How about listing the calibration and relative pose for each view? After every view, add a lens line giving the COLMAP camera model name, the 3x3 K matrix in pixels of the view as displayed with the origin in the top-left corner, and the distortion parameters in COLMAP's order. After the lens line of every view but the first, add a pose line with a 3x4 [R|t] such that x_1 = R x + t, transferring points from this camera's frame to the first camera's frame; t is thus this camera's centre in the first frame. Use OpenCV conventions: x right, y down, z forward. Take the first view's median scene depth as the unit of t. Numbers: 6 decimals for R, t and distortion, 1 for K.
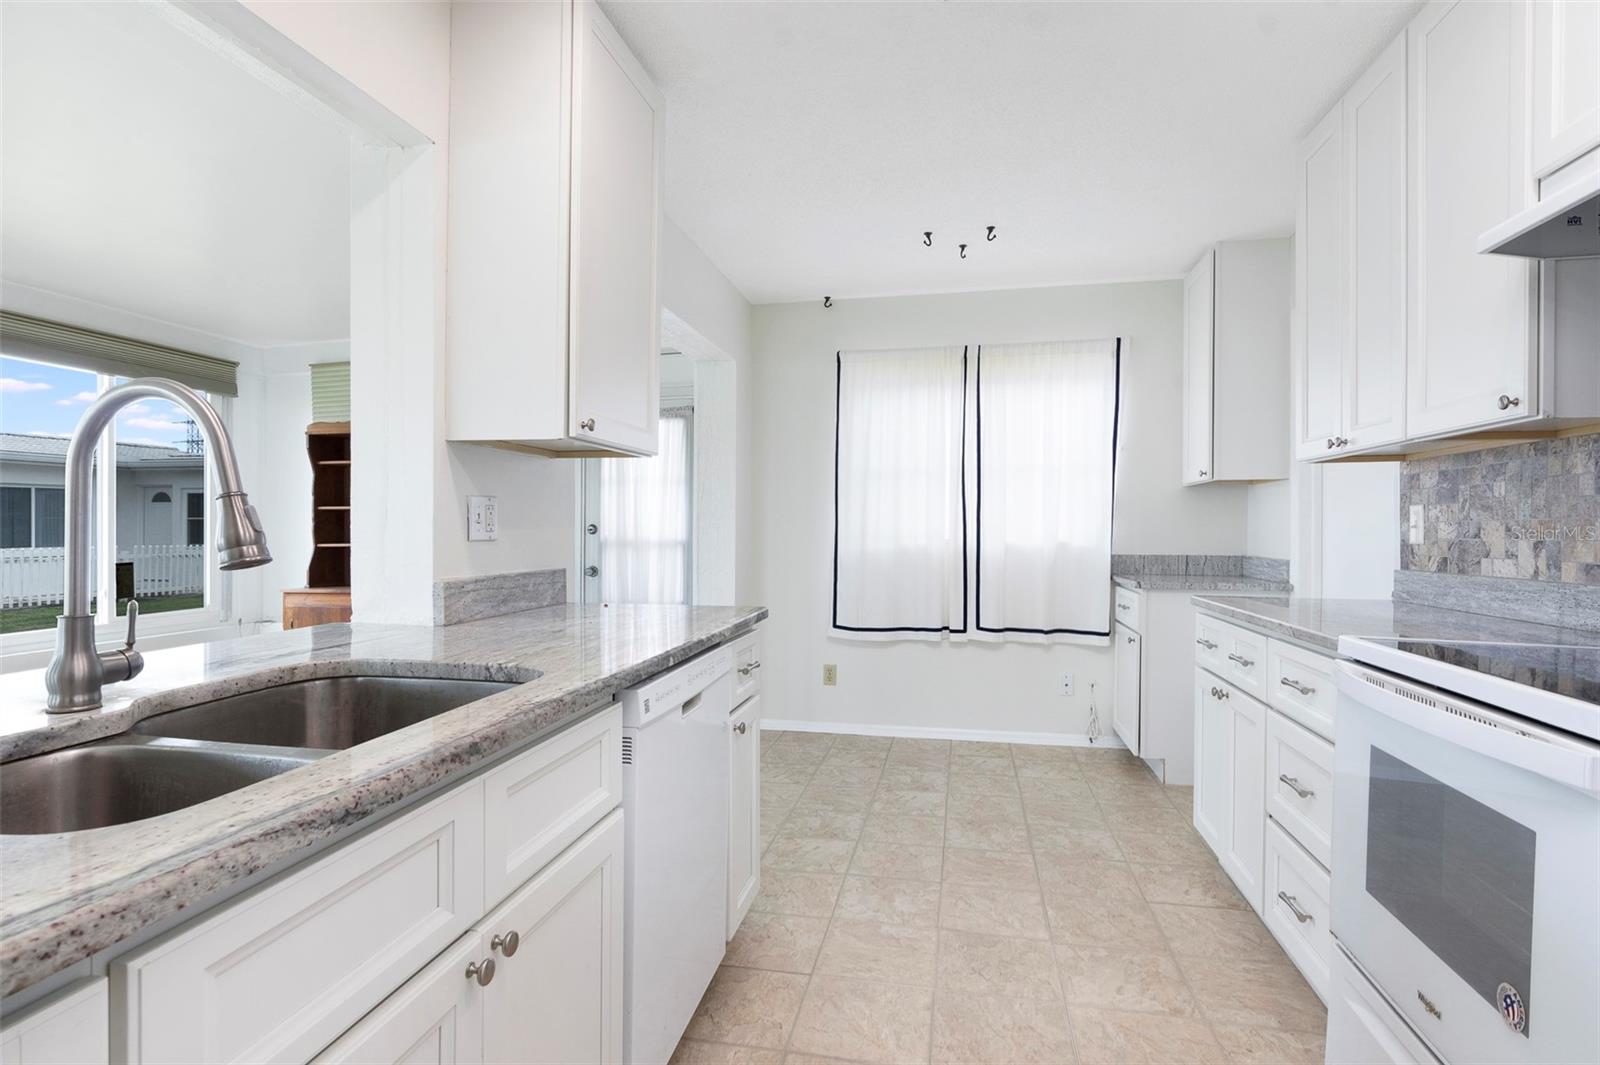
lens RADIAL K [[807.2, 0, 806.4], [0, 807.2, 532.0], [0, 0, 1]] dist [0.001779, 0.000447]
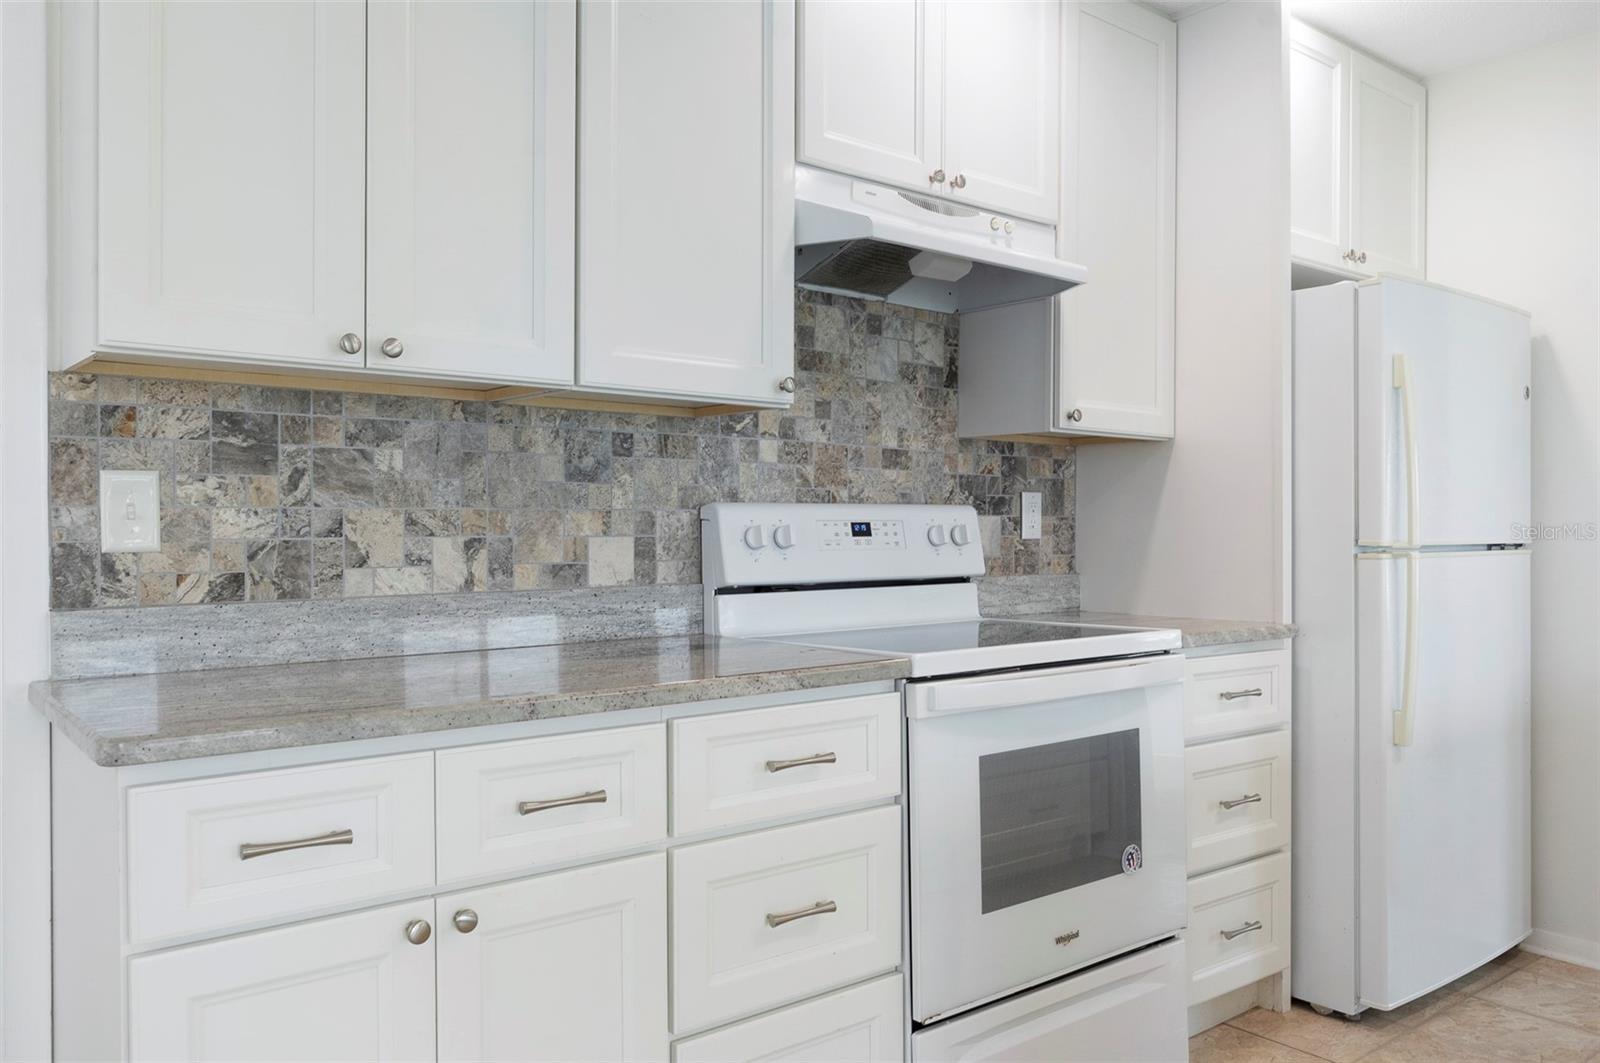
lens RADIAL K [[1201.4, 0, 806.7], [0, 1201.4, 536.8], [0, 0, 1]] dist [0.009912, -0.011104]
pose [[-0.769927, -0.010407, 0.638048, -0.018681], [-0.001201, 0.999889, 0.014859, -0.006273], [-0.638131, 0.010673, -0.769854, 1.574371]]
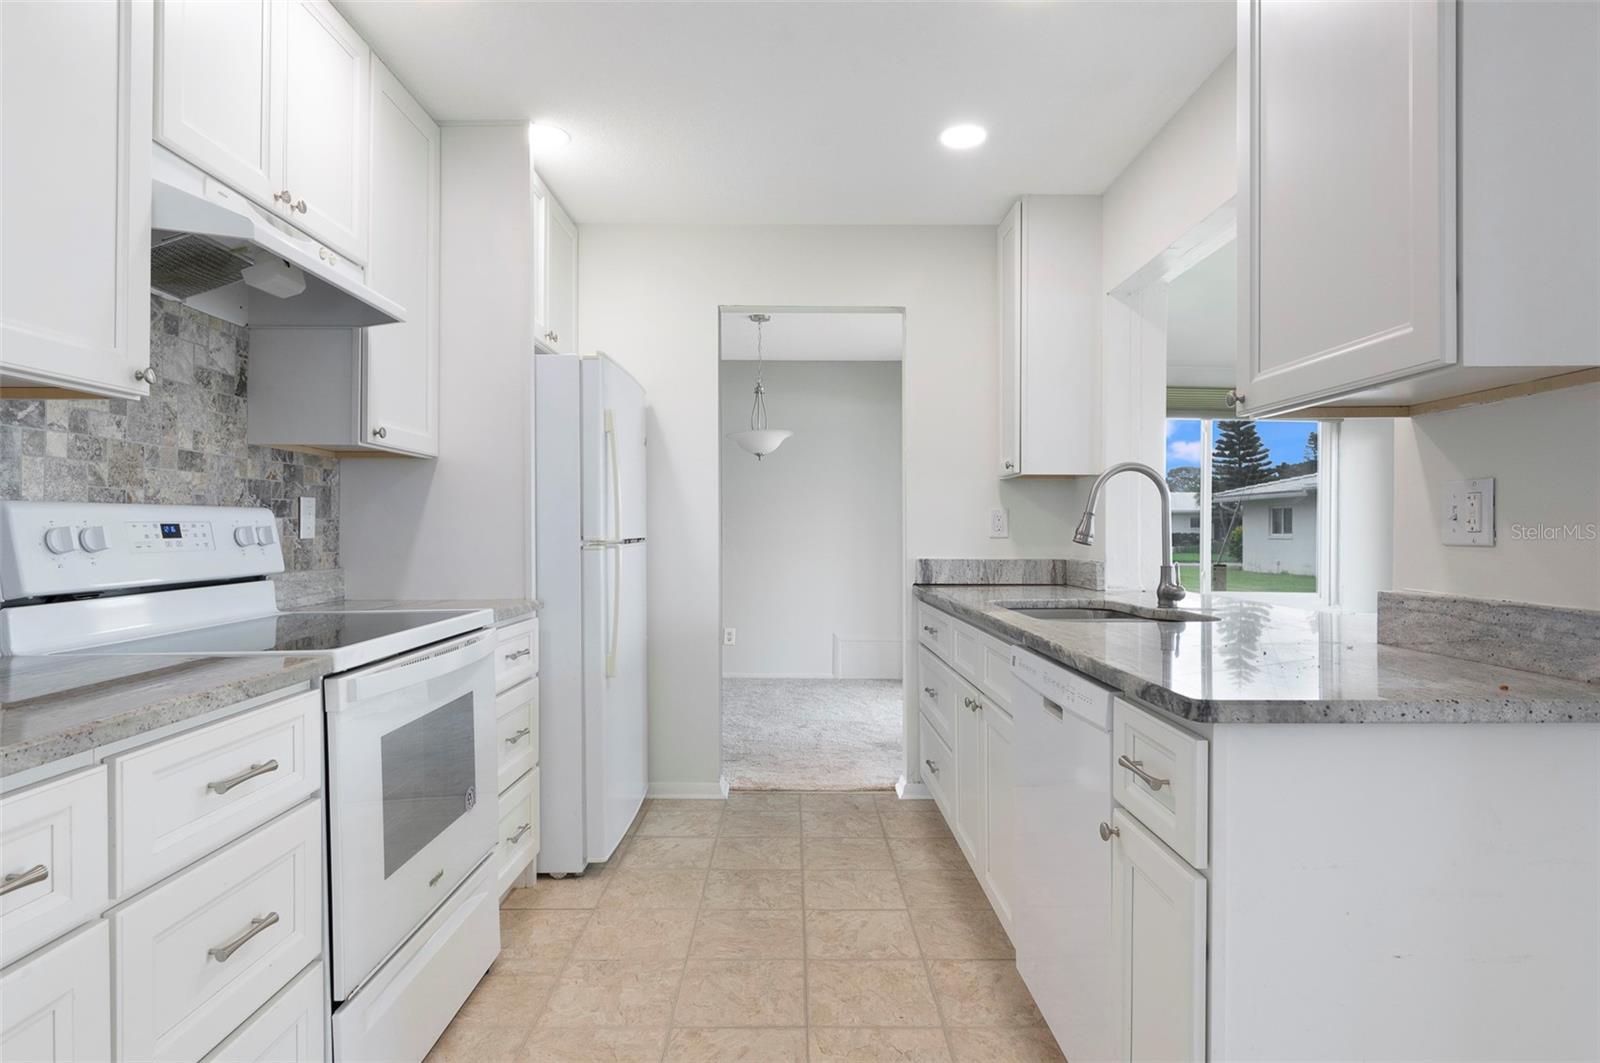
lens RADIAL K [[862.5, 0, 800.9], [0, 862.5, 525.0], [0, 0, 1]] dist [-0.006852, -0.004609]
pose [[-0.980293, -0.003524, -0.197519, 0.284176], [-0.003696, 0.999993, 0.000505, -0.004332], [0.197515, 0.001225, -0.980299, 1.559710]]
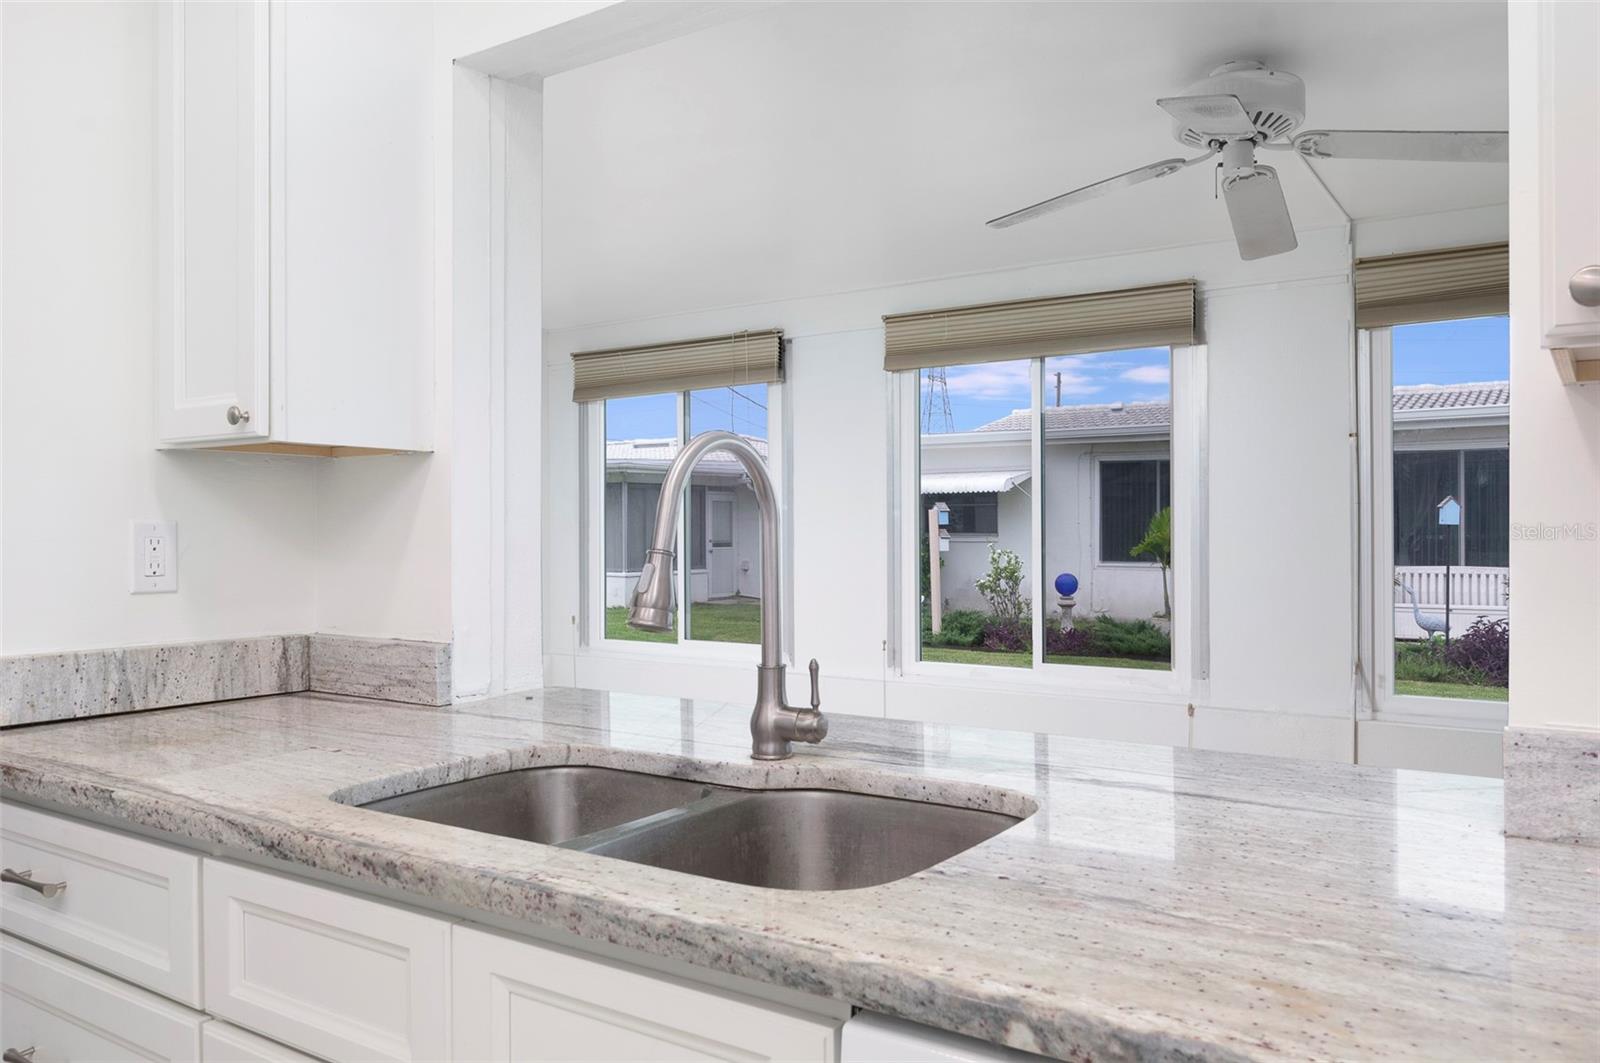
lens RADIAL K [[1201.4, 0, 801.9], [0, 1201.4, 530.3], [0, 0, 1]] dist [0.009912, -0.011104]
pose [[-0.409942, -0.003210, -0.912106, 0.228489], [-0.005438, 0.999985, -0.001075, -0.032006], [0.912095, 0.004519, -0.409953, 0.817644]]
